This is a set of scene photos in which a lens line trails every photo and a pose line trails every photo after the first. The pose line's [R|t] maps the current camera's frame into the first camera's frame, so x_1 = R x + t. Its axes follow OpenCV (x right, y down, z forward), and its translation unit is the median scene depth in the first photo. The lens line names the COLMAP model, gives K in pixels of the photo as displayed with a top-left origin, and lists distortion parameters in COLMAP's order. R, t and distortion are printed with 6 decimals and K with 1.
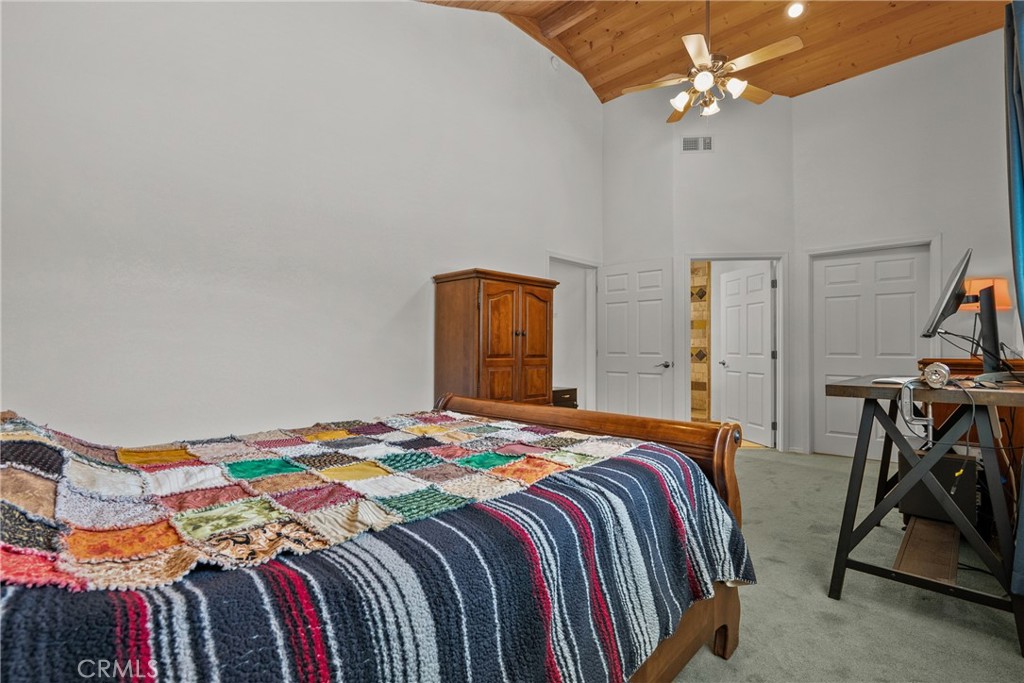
lens RADIAL K [[464.9, 0, 508.9], [0, 464.9, 344.0], [0, 0, 1]] dist [-0.007714, 0.004365]
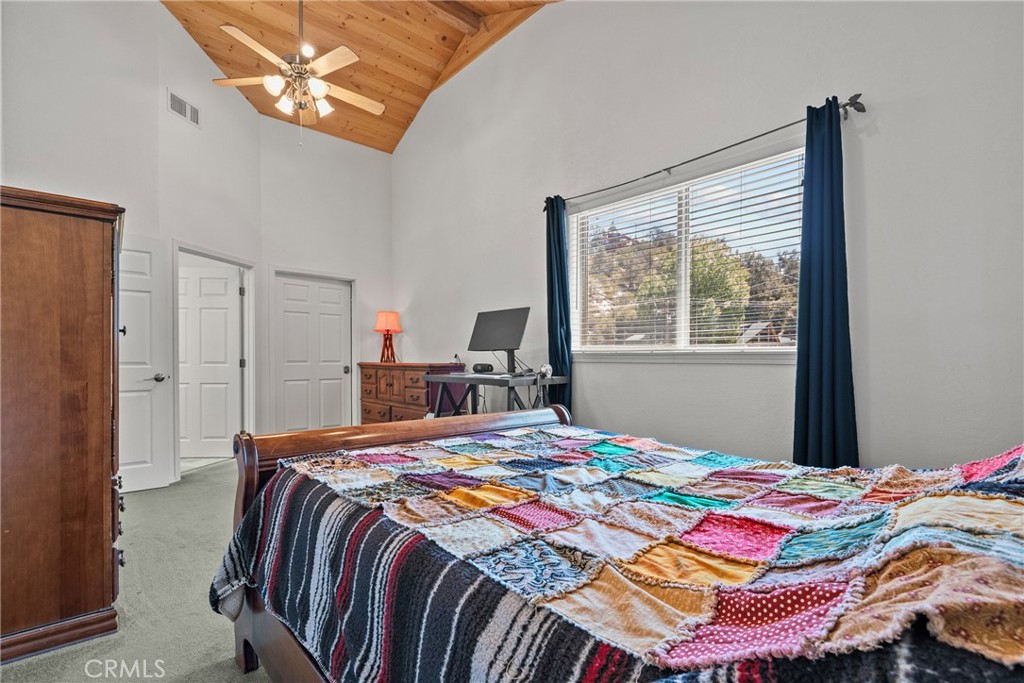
lens RADIAL K [[464.9, 0, 508.9], [0, 464.9, 344.0], [0, 0, 1]] dist [-0.007714, 0.004365]
pose [[0.068388, 0.031155, 0.997172, -0.374795], [-0.013595, 0.999449, -0.030294, 0.004489], [-0.997566, -0.011485, 0.068774, 0.371524]]
